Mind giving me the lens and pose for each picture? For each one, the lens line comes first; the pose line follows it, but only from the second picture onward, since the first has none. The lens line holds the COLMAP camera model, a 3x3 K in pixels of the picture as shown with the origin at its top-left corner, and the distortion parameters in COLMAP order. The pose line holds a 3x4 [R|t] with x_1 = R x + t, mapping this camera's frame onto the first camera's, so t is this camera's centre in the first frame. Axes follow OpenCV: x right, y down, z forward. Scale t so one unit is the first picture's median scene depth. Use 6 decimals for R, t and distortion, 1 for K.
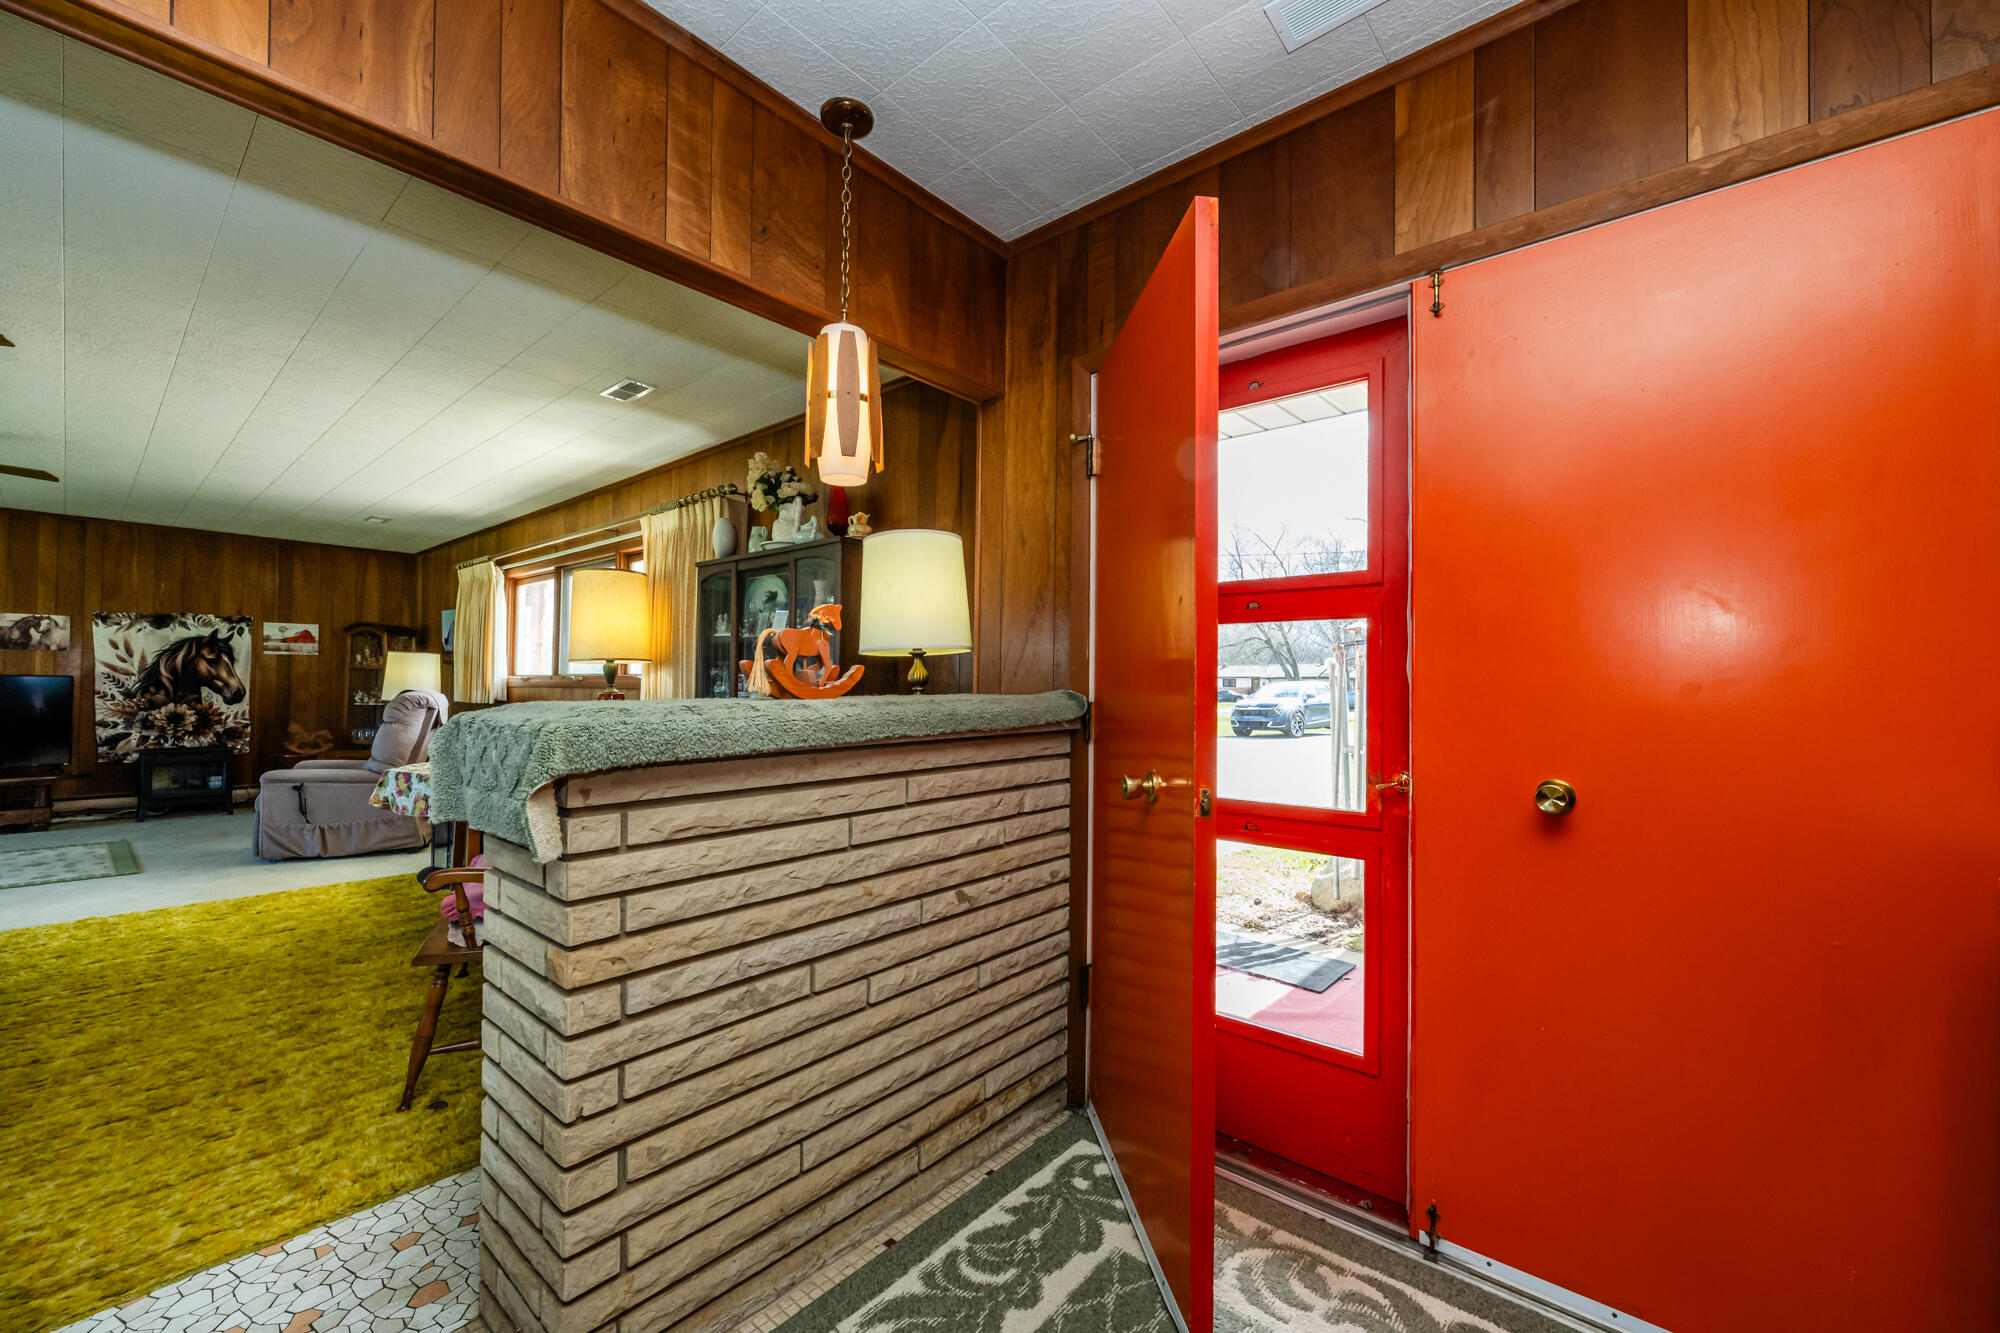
lens RADIAL K [[801.4, 0, 1027.5], [0, 801.4, 678.3], [0, 0, 1]] dist [0.000016, 0.000403]
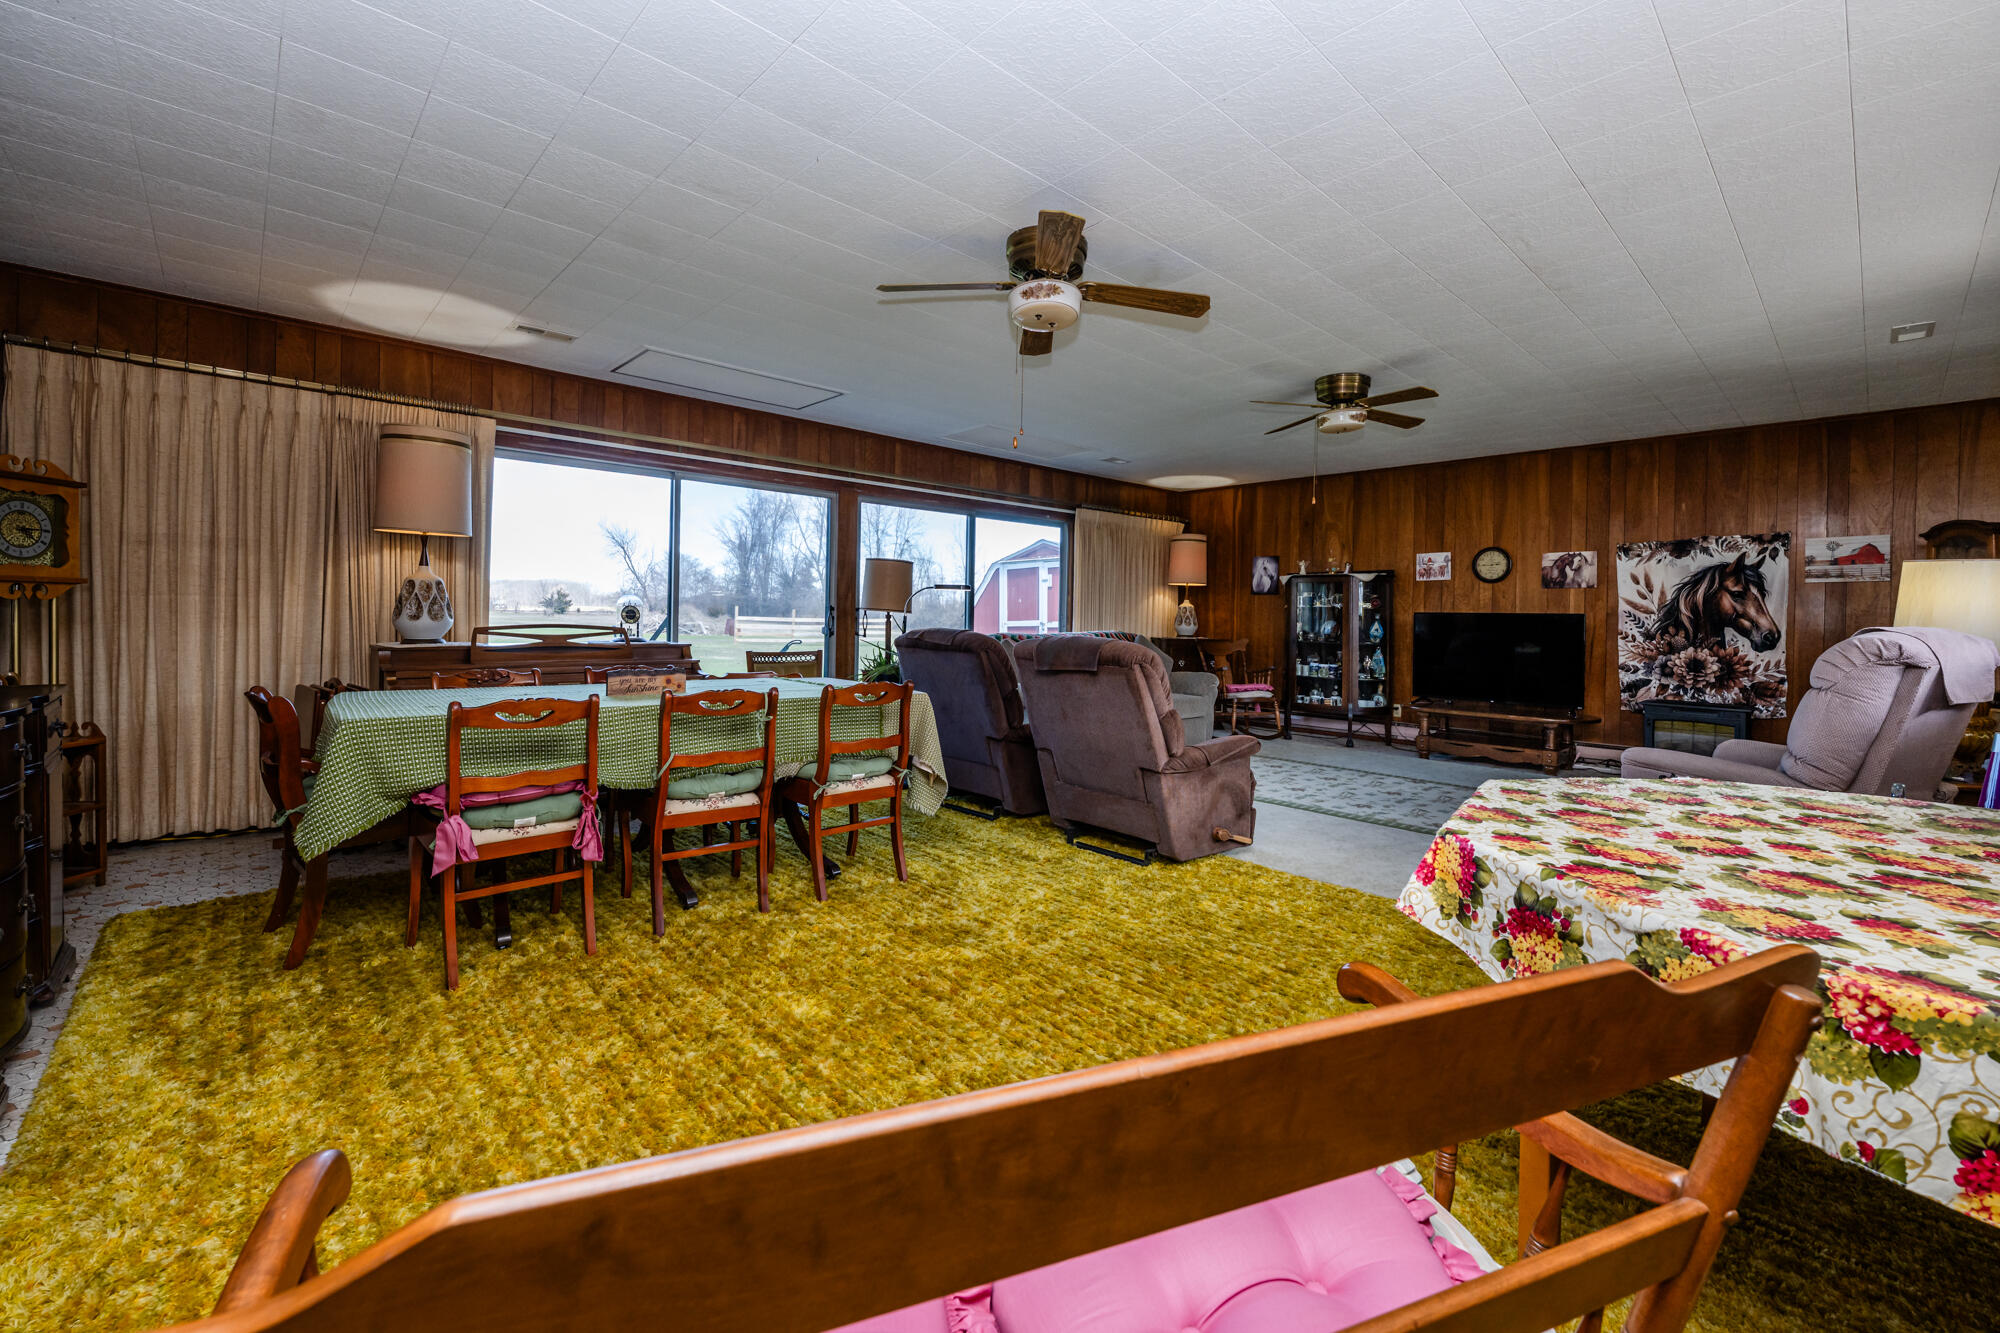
lens RADIAL K [[801.4, 0, 1018.6], [0, 801.4, 620.8], [0, 0, 1]] dist [0.000016, 0.000403]
pose [[-0.115602, -0.005469, -0.993281, -0.181655], [-0.004015, 0.999979, -0.005039, 0.011641], [0.993288, 0.003406, -0.115621, 0.438409]]
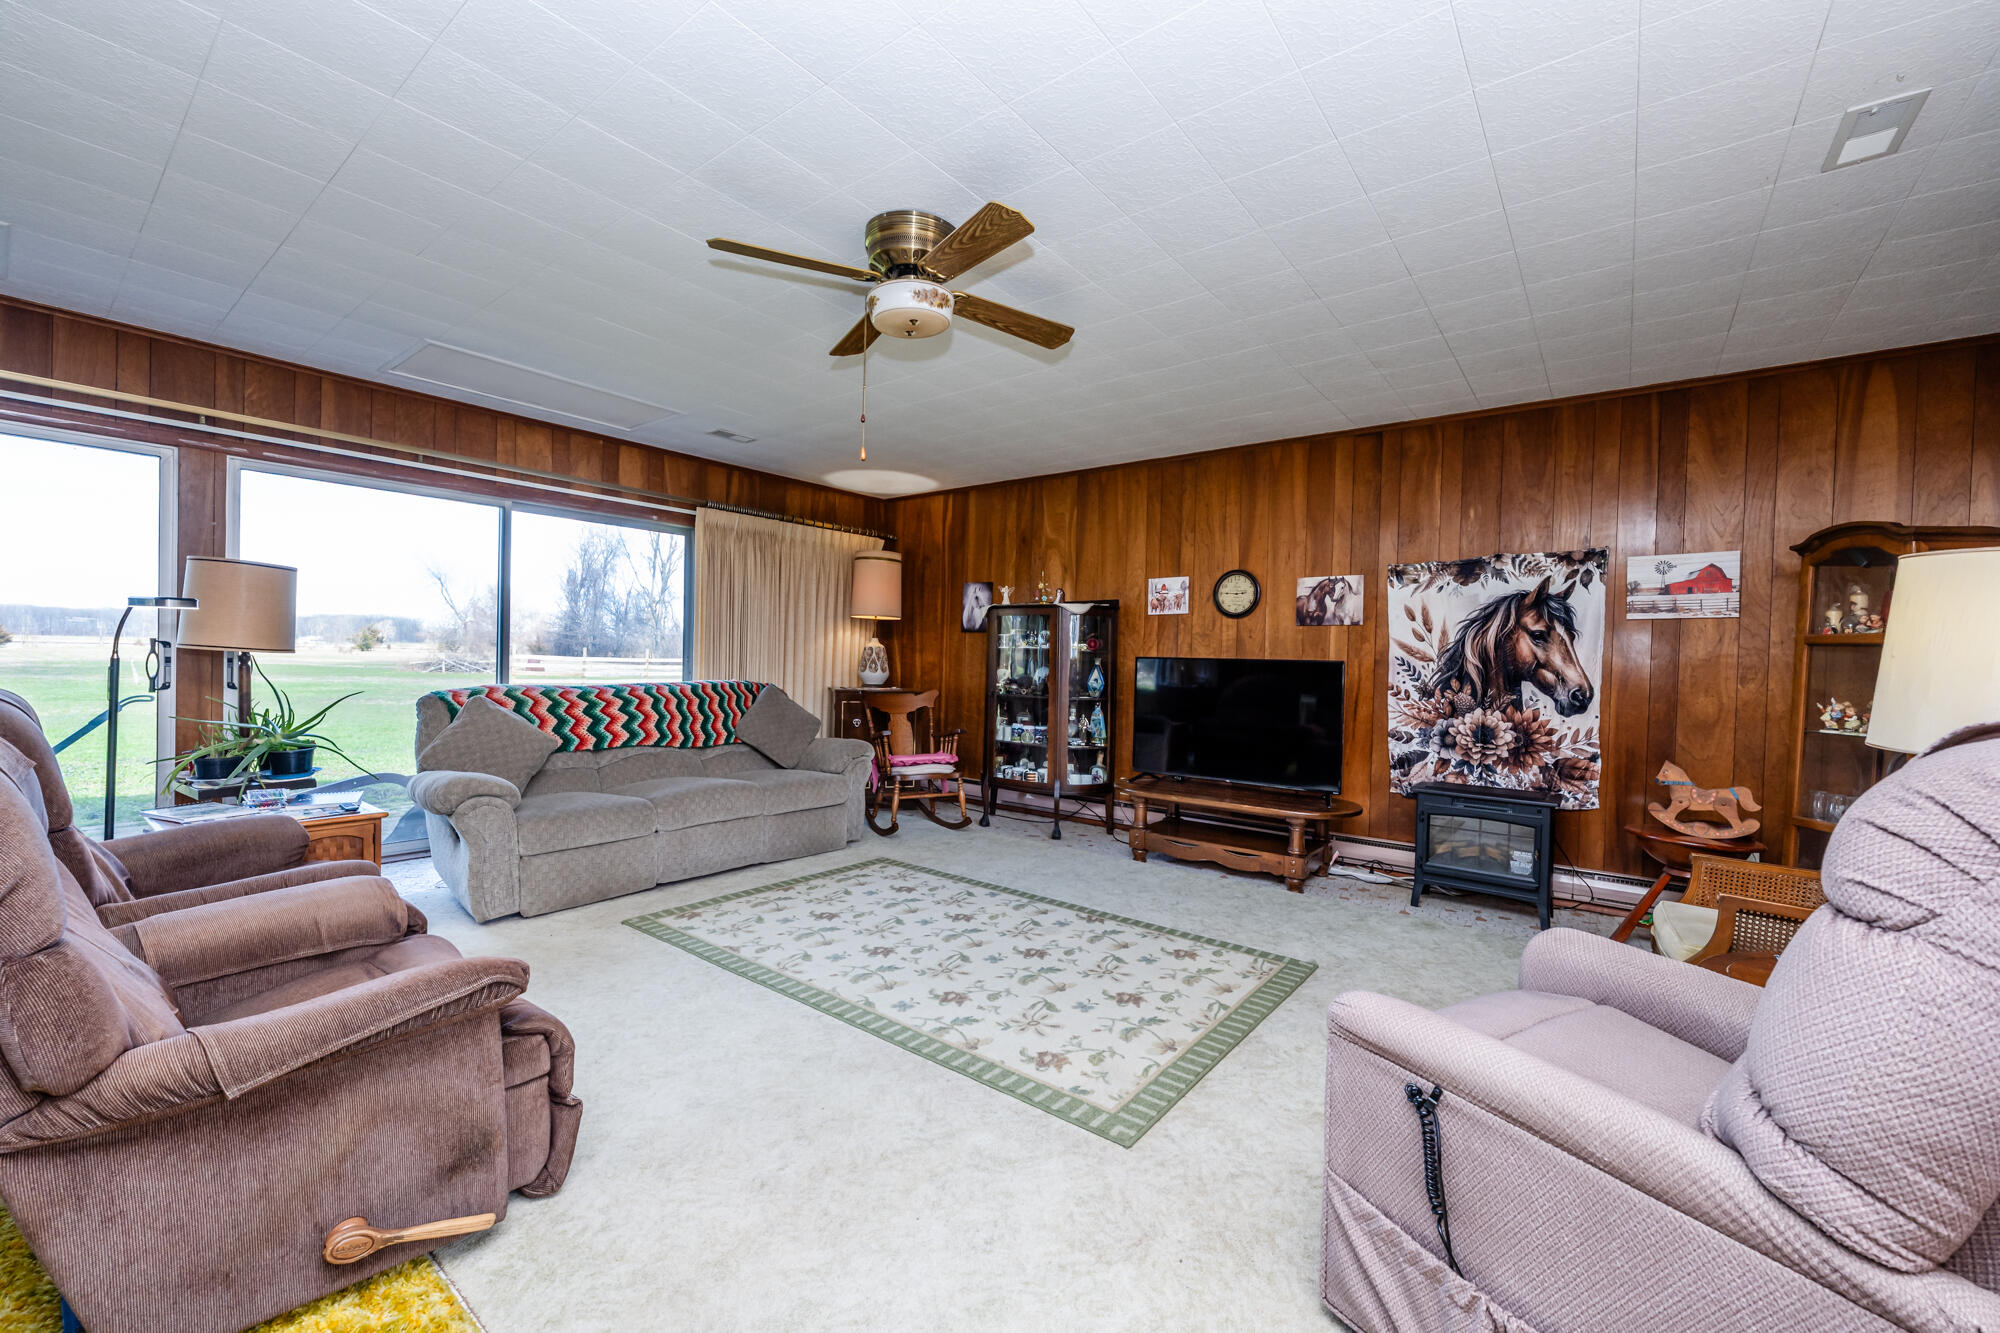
lens RADIAL K [[801.4, 0, 969.1], [0, 801.4, 671.5], [0, 0, 1]] dist [0.000016, 0.000403]
pose [[0.013993, 0.006753, -0.999879, -0.514886], [-0.009801, 0.999930, 0.006617, 0.003909], [0.999854, 0.009707, 0.014058, 0.658930]]
